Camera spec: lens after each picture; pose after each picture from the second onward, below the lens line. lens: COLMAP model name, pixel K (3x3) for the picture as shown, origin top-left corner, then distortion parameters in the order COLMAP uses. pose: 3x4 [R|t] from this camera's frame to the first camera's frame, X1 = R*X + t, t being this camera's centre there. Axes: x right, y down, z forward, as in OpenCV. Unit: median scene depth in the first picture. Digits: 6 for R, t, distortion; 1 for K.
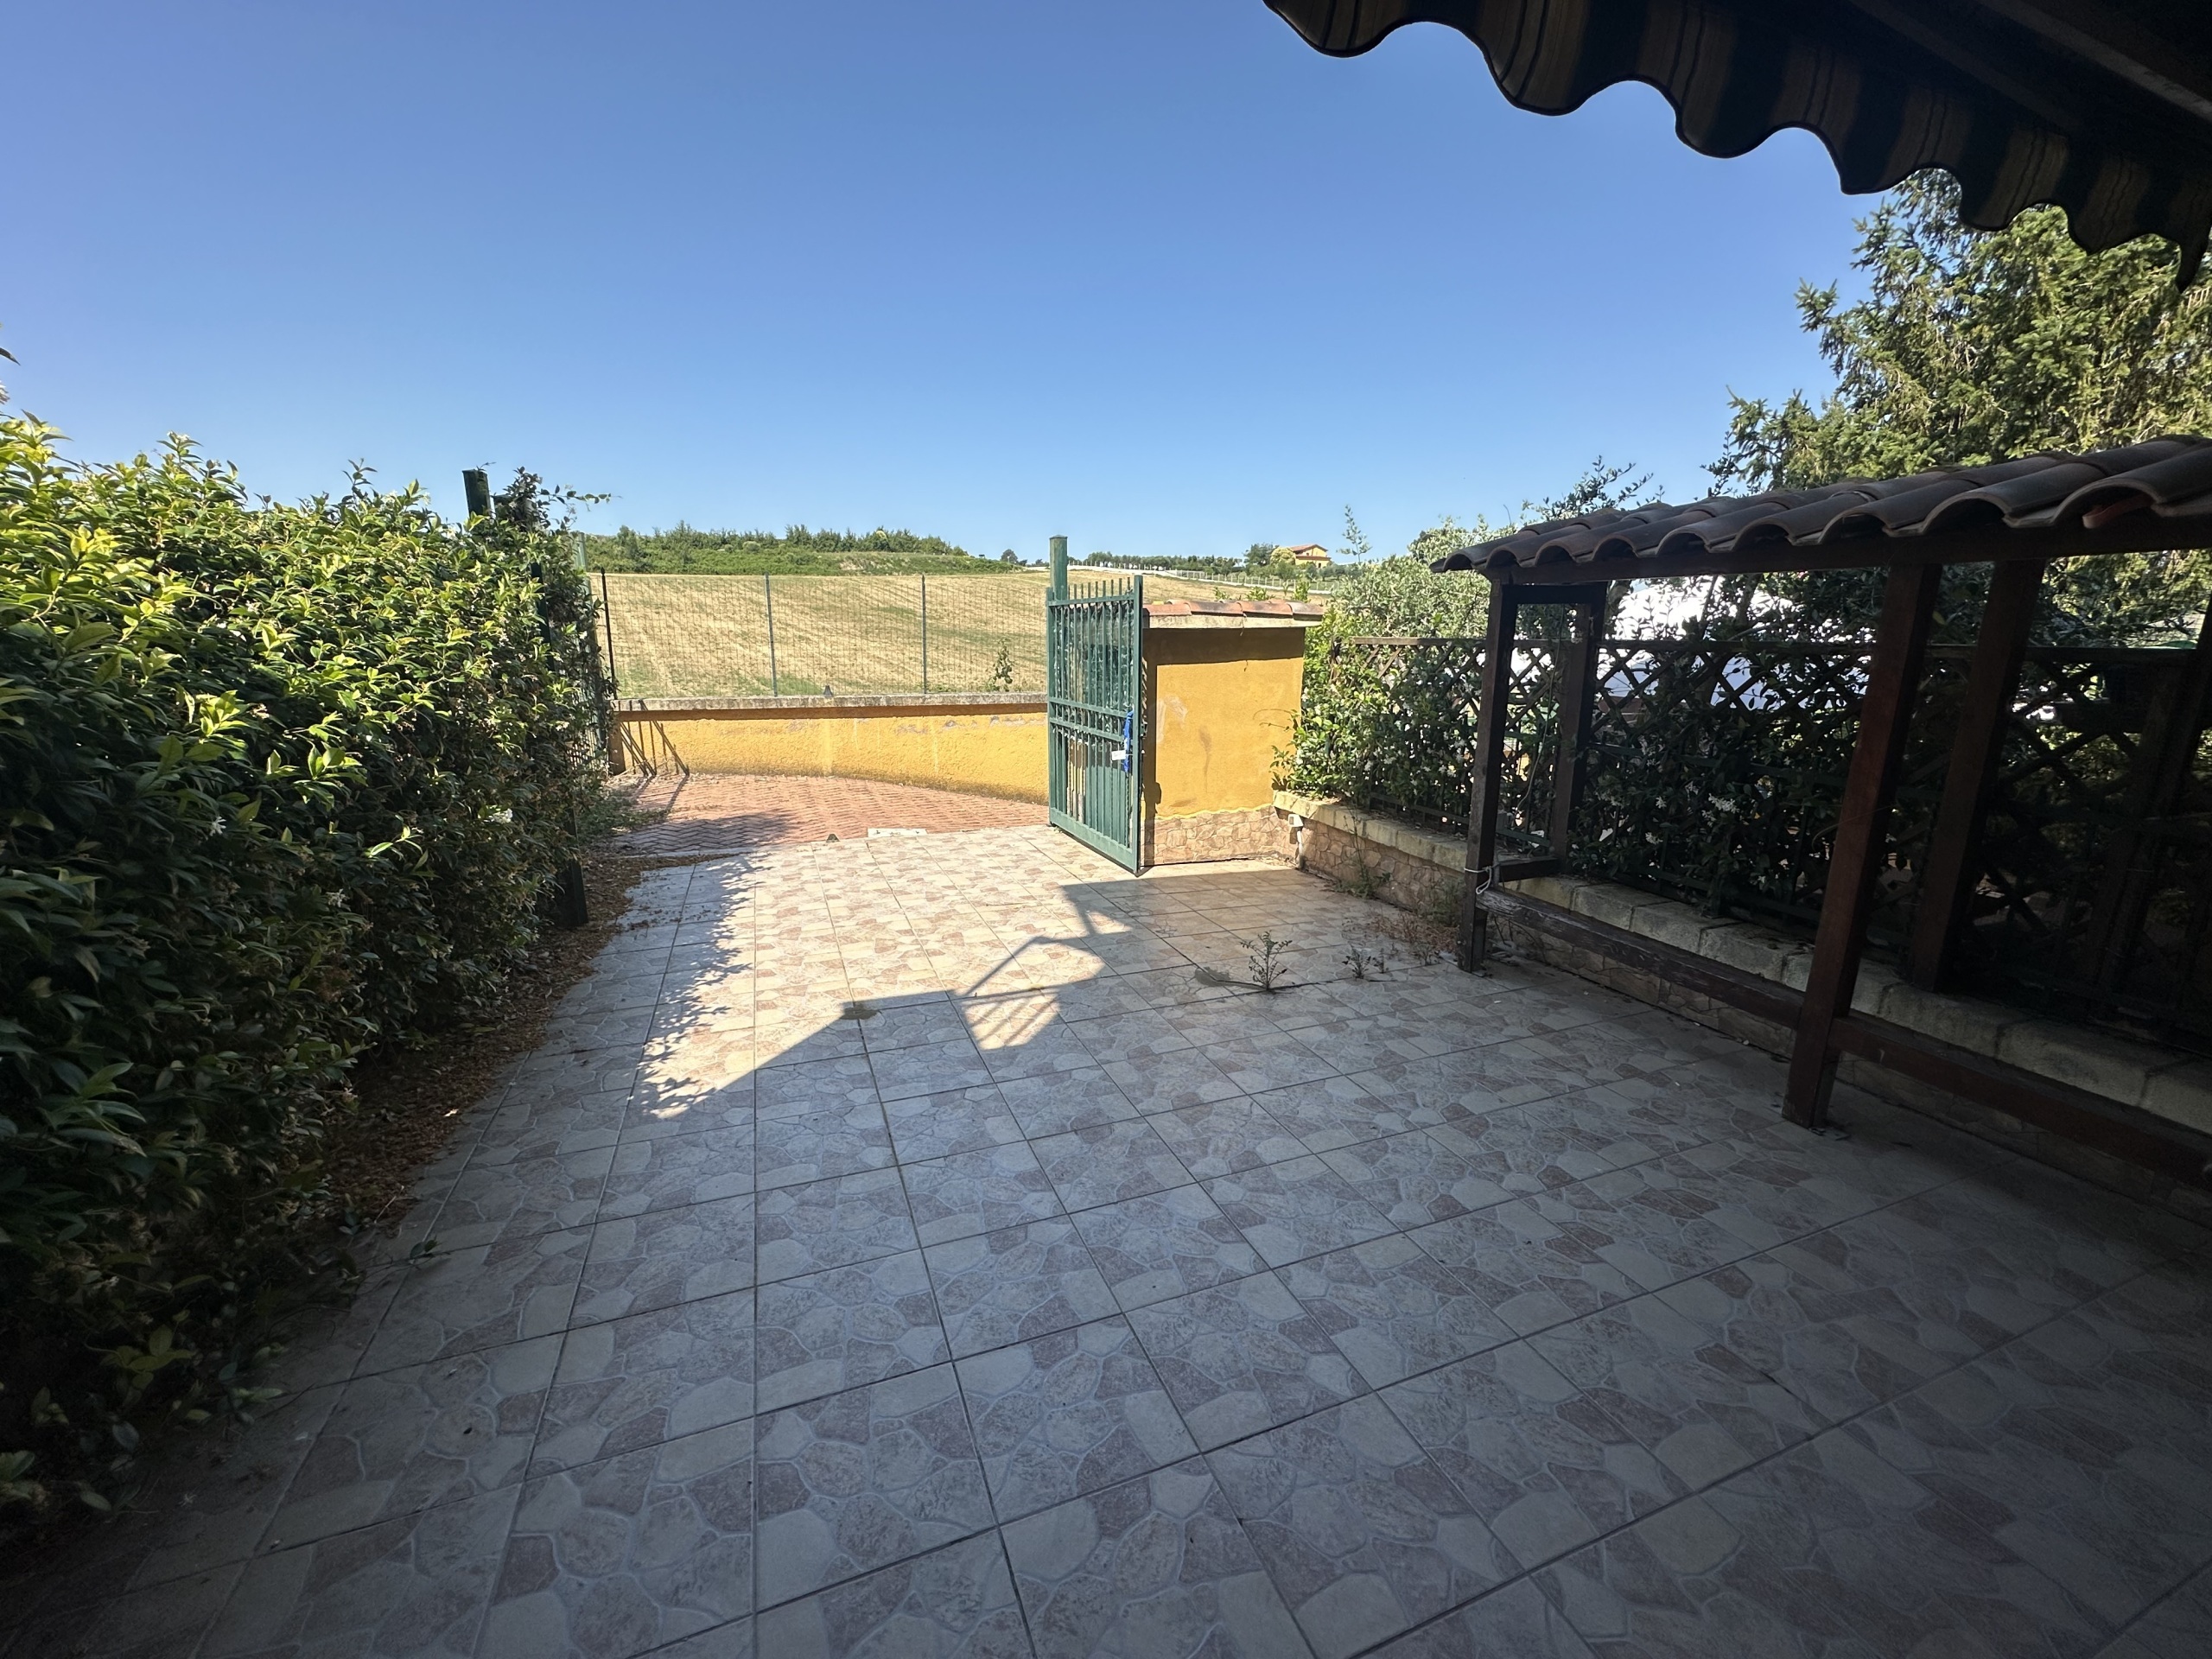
lens RADIAL K [[886.6, 0, 1103.8], [0, 886.6, 824.6], [0, 0, 1]] dist [-0.003971, 0.001350]
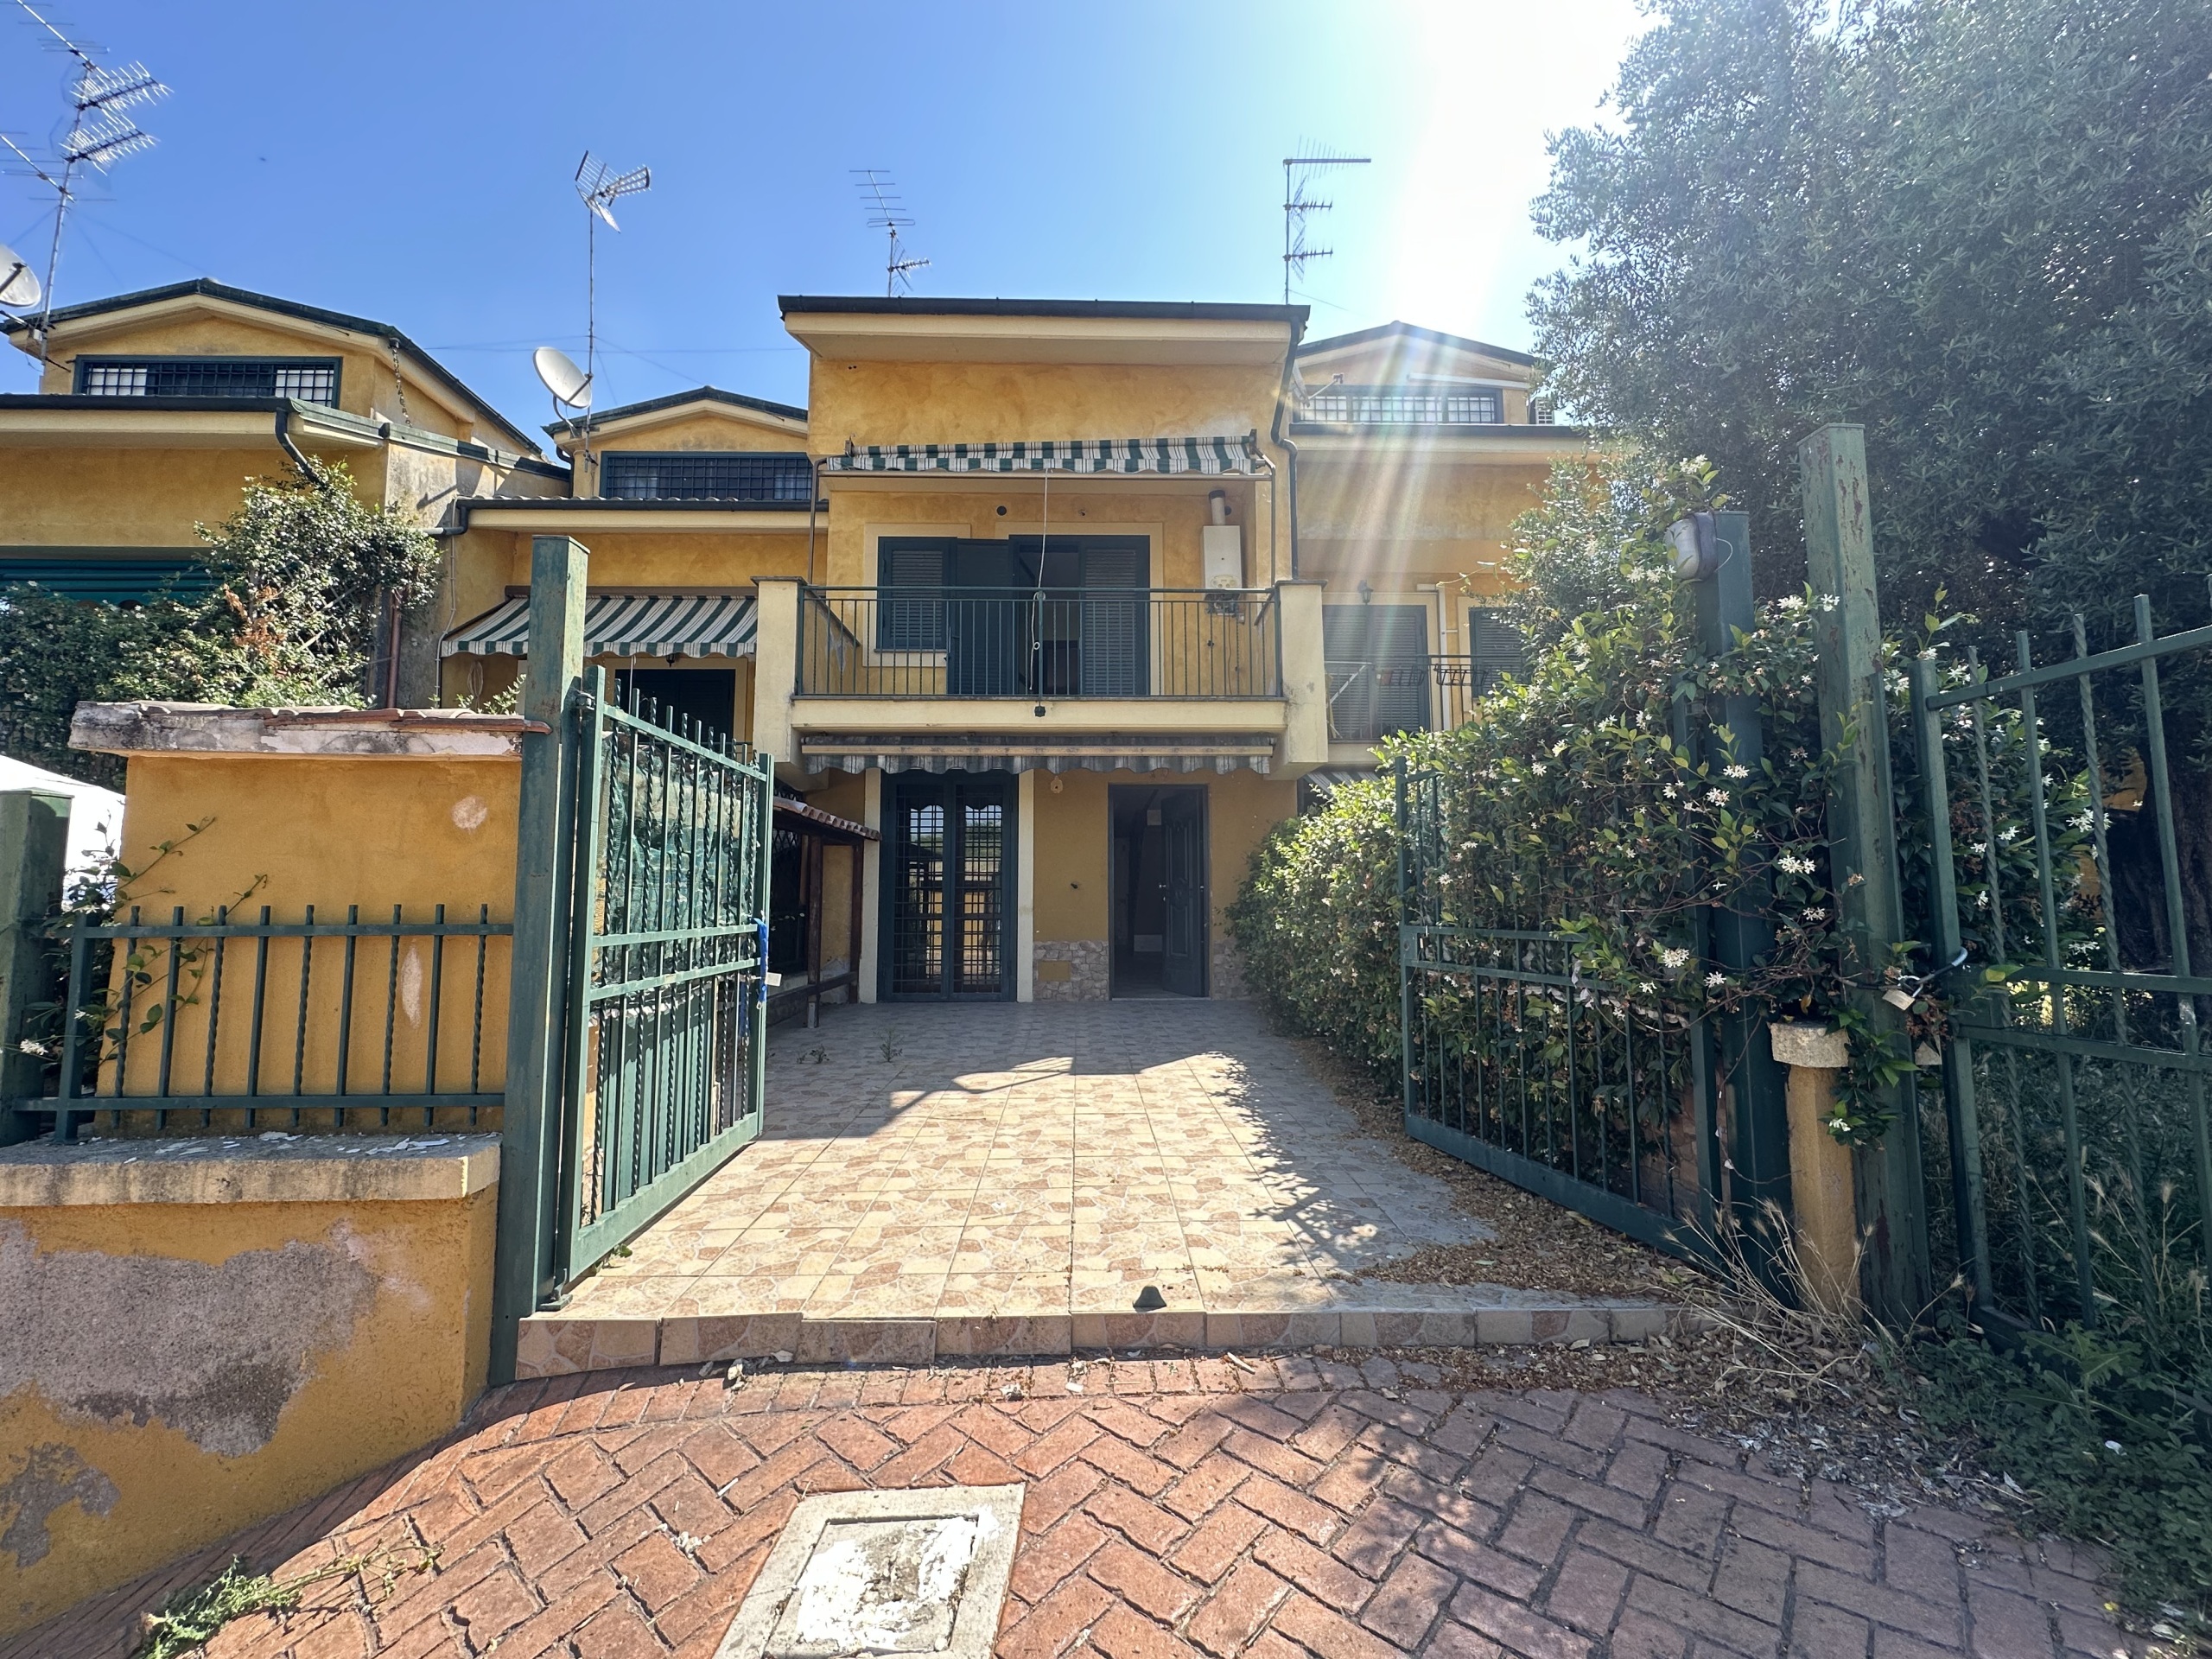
lens RADIAL K [[886.6, 0, 1108.2], [0, 886.6, 828.7], [0, 0, 1]] dist [-0.003971, 0.001350]
pose [[-0.946263, 0.032470, 0.321765, -0.188455], [0.072151, 0.991065, 0.112176, -0.101692], [-0.315248, 0.129364, -0.940151, 0.603568]]
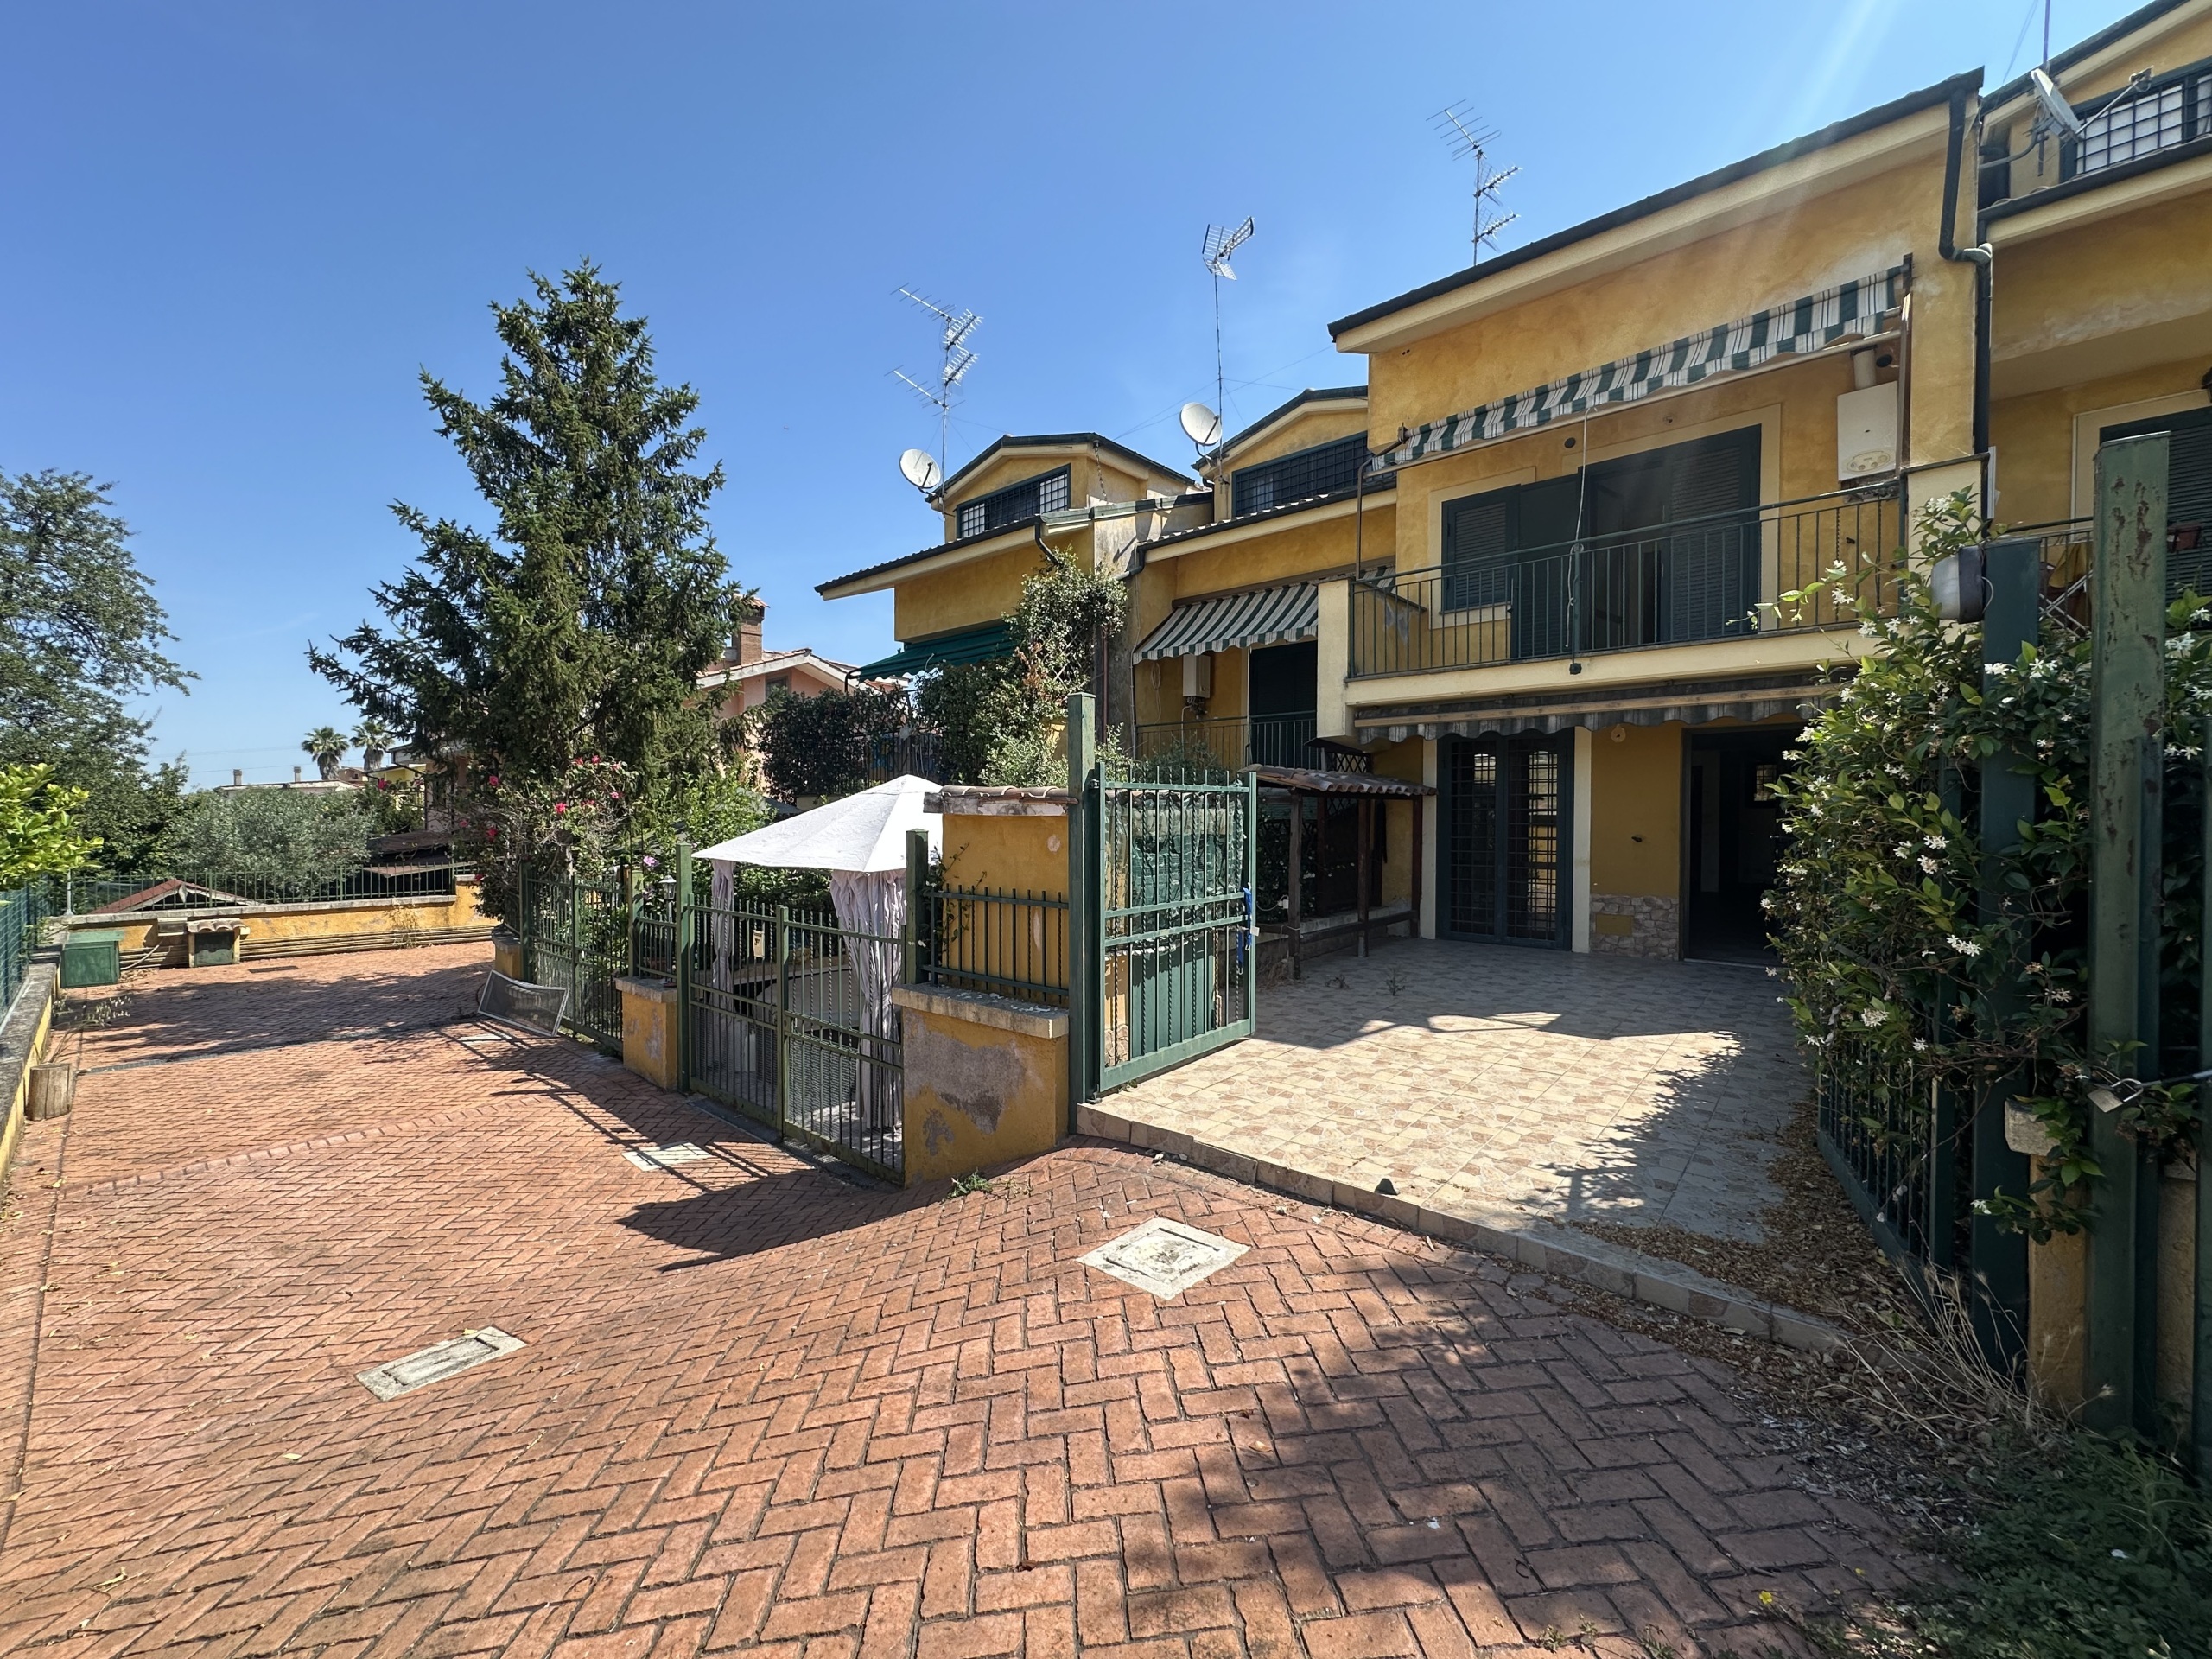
lens RADIAL K [[886.6, 0, 1102.9], [0, 886.6, 831.3], [0, 0, 1]] dist [-0.003971, 0.001350]
pose [[-0.472965, -0.014380, 0.880964, -0.320892], [0.185180, 0.975911, 0.115348, -0.134988], [-0.861402, 0.217693, -0.458909, 0.615243]]
